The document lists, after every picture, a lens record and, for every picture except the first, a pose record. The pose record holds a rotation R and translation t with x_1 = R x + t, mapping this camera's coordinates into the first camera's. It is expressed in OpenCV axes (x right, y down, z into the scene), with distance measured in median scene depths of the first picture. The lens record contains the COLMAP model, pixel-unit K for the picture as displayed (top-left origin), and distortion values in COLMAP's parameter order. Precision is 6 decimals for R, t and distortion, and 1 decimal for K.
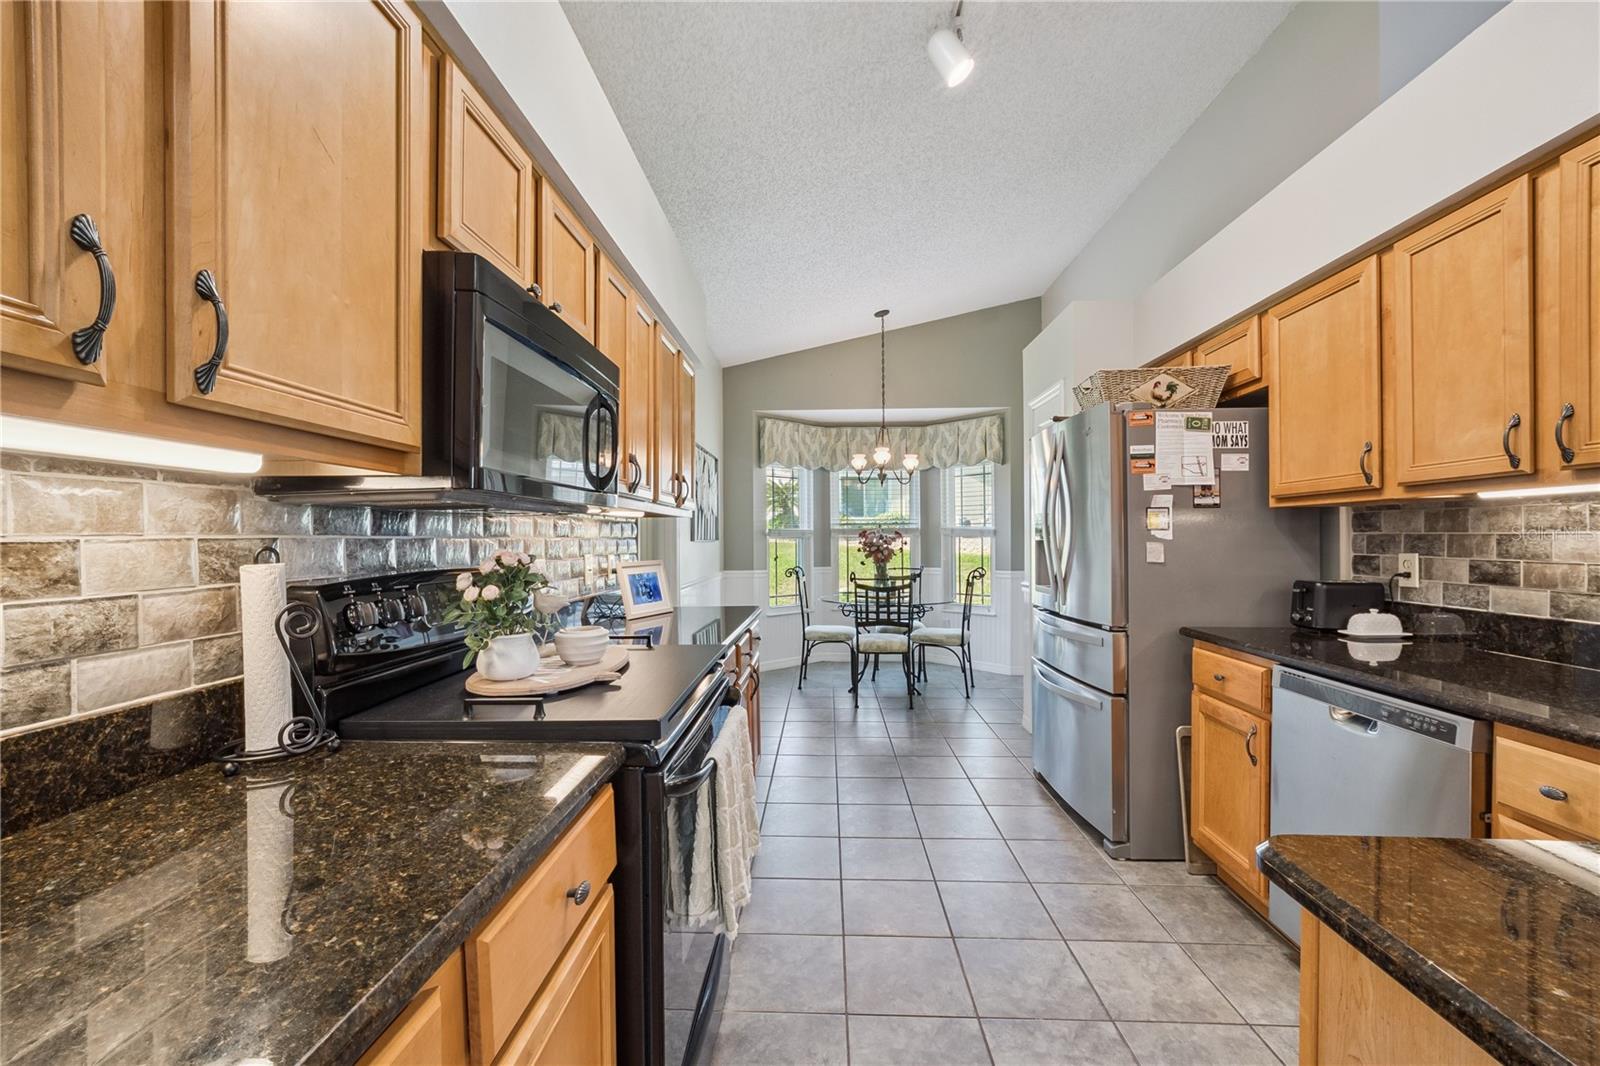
lens RADIAL K [[643.6, 0, 803.8], [0, 643.6, 541.9], [0, 0, 1]] dist [-0.013379, 0.004649]
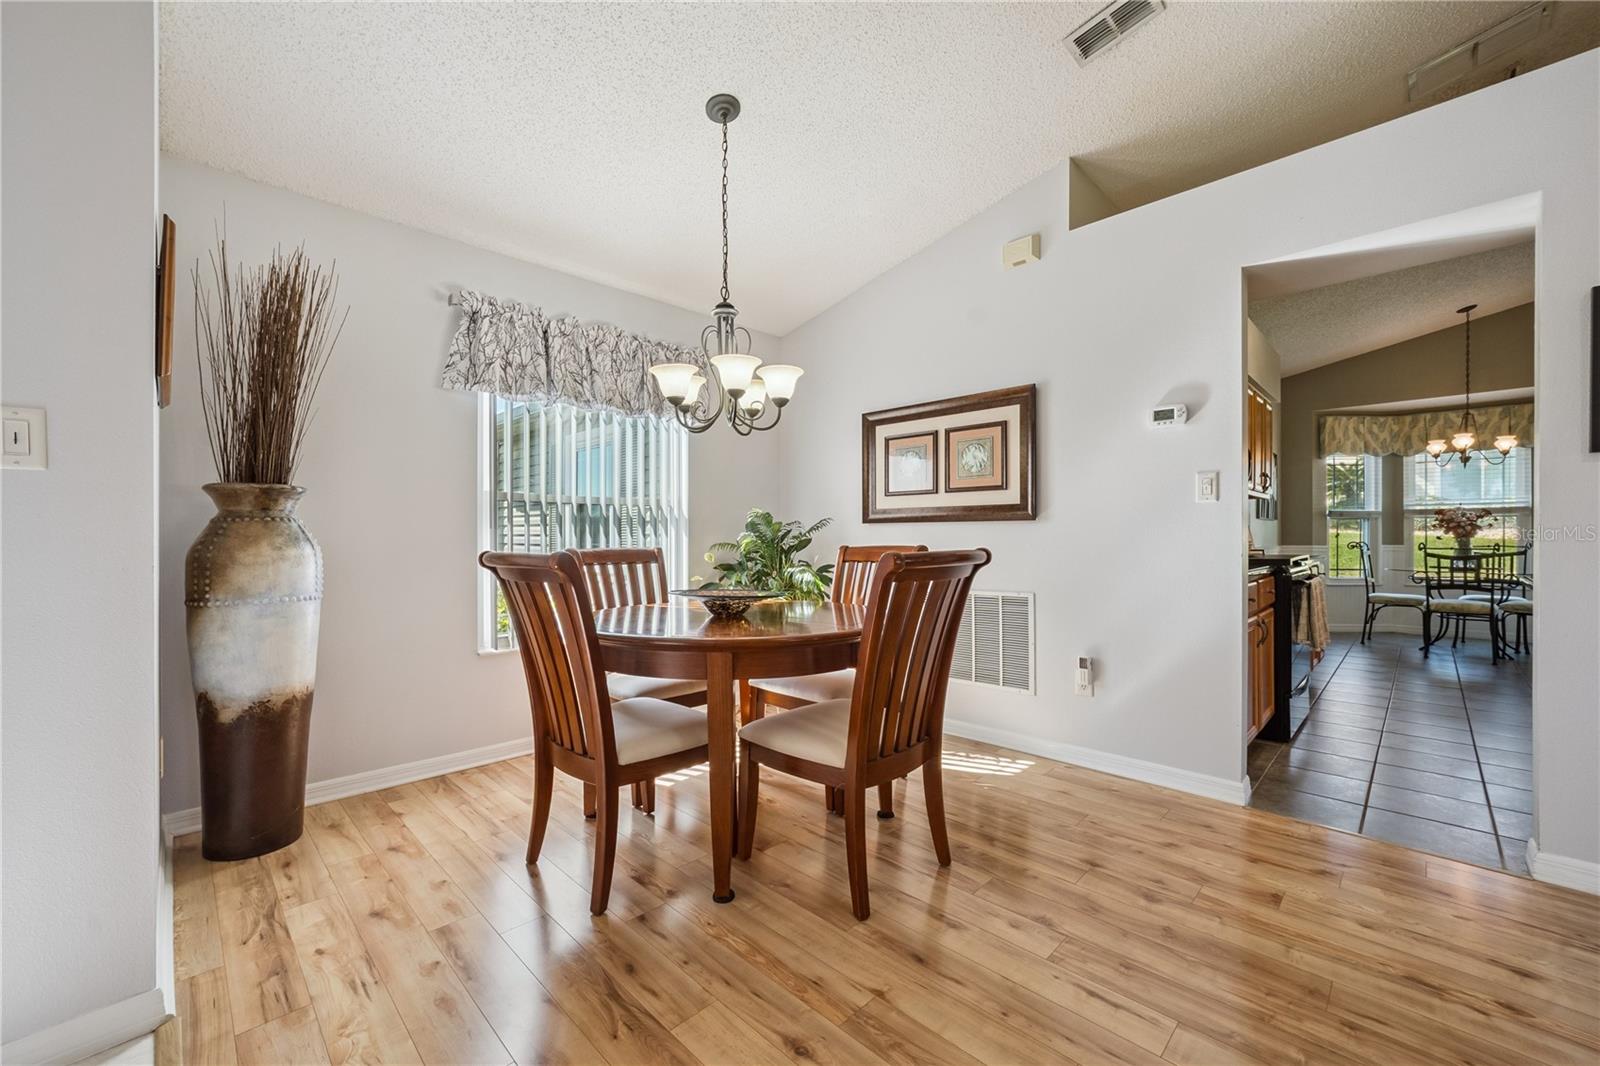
lens RADIAL K [[643.6, 0, 793.1], [0, 643.6, 539.0], [0, 0, 1]] dist [-0.013379, 0.004649]
pose [[0.733868, 0.003437, -0.679284, 0.018889], [-0.004150, 0.999991, 0.000577, 0.034462], [0.679280, 0.002396, 0.733875, -0.509382]]
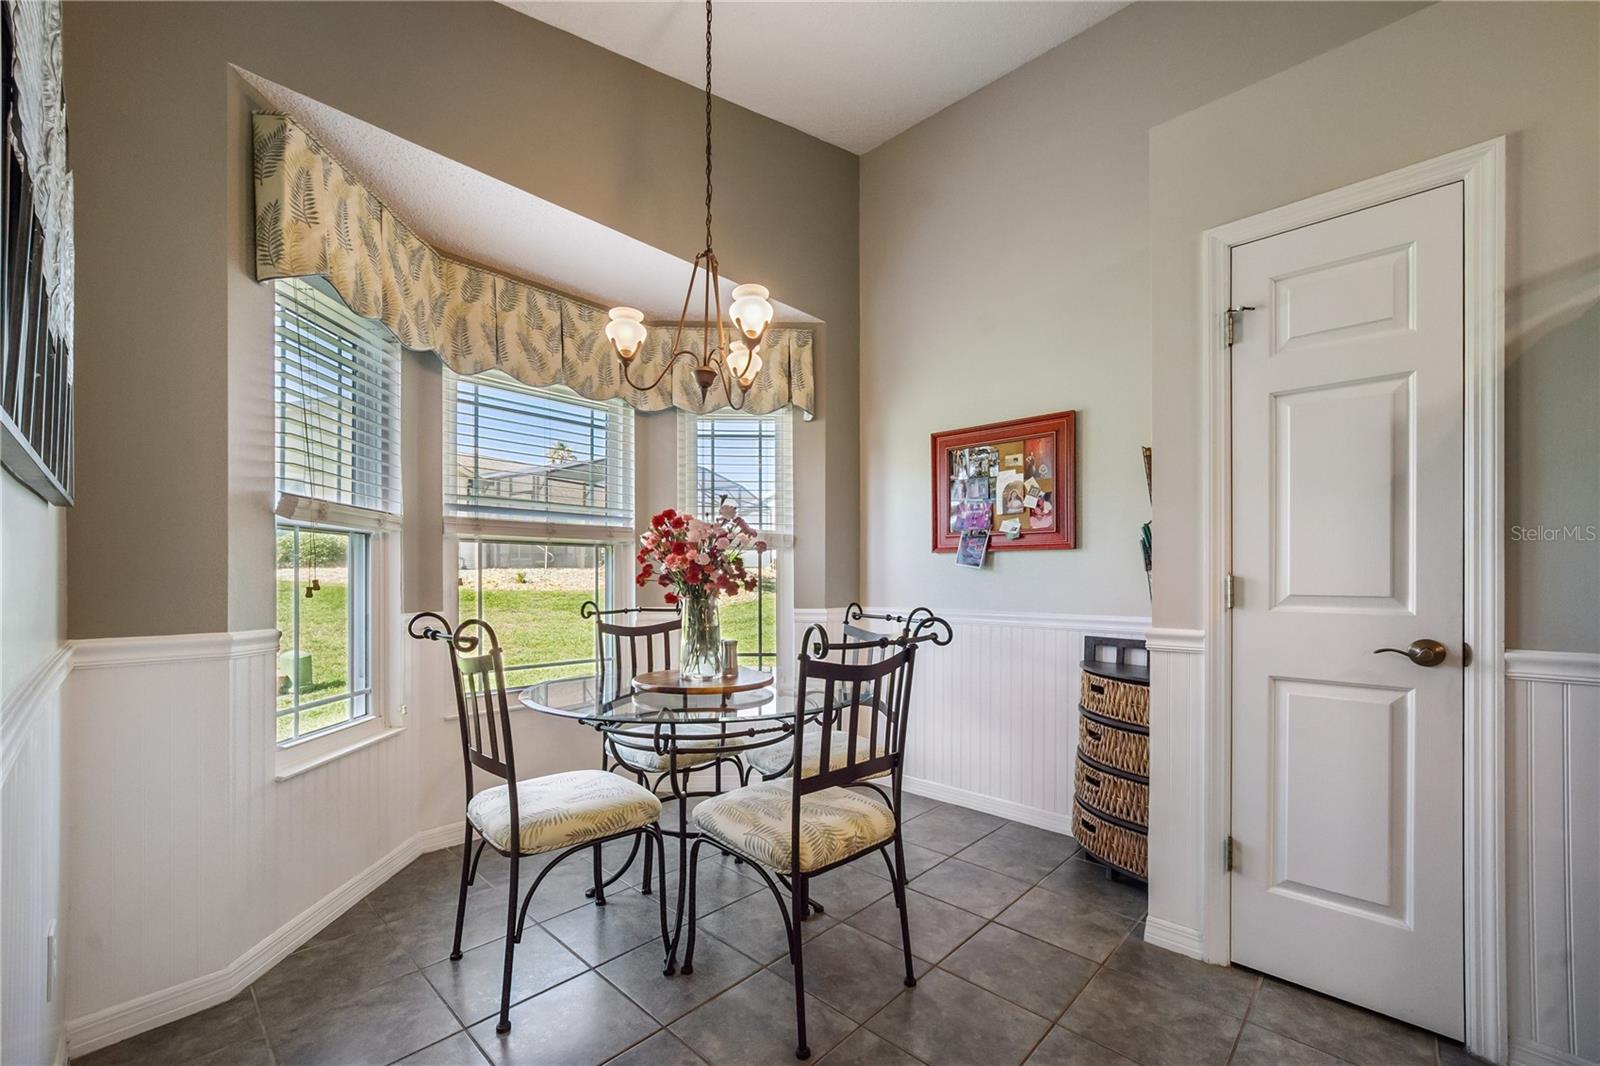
lens RADIAL K [[643.6, 0, 805.3], [0, 643.6, 568.2], [0, 0, 1]] dist [-0.013379, 0.004649]
pose [[0.650037, 0.009275, 0.759846, -0.125232], [-0.000043, 0.999926, -0.012169, 0.018388], [-0.759903, 0.007877, 0.649989, 0.633096]]
